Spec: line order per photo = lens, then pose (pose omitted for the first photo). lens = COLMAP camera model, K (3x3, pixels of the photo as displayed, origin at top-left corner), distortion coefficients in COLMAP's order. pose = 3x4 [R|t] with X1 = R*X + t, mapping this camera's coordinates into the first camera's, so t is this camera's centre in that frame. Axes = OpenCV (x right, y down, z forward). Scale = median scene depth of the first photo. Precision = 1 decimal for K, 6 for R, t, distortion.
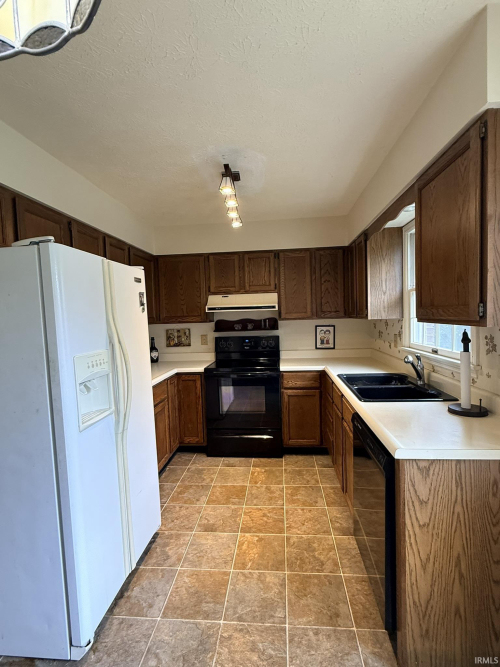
lens RADIAL K [[321.7, 0, 253.2], [0, 321.7, 333.7], [0, 0, 1]] dist [-0.002705, 0.000698]
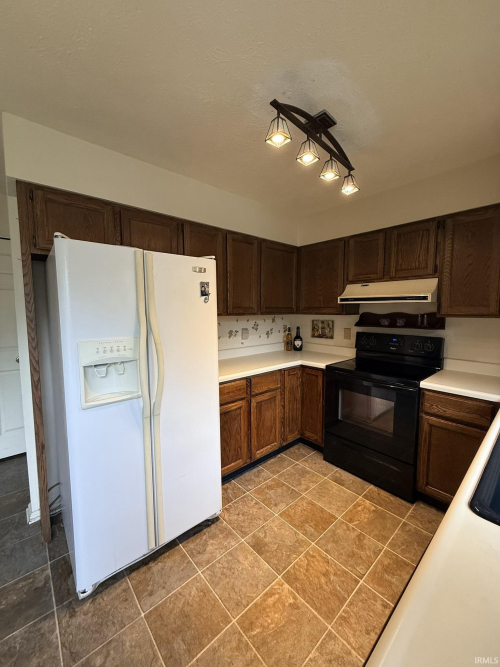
lens RADIAL K [[266.7, 0, 249.3], [0, 266.7, 332.6], [0, 0, 1]] dist [-0.000500, -0.000192]
pose [[0.723829, 0.091388, -0.683901, 0.200943], [-0.060394, 0.995777, 0.069144, -0.023686], [0.687331, -0.008745, 0.726291, 0.304374]]
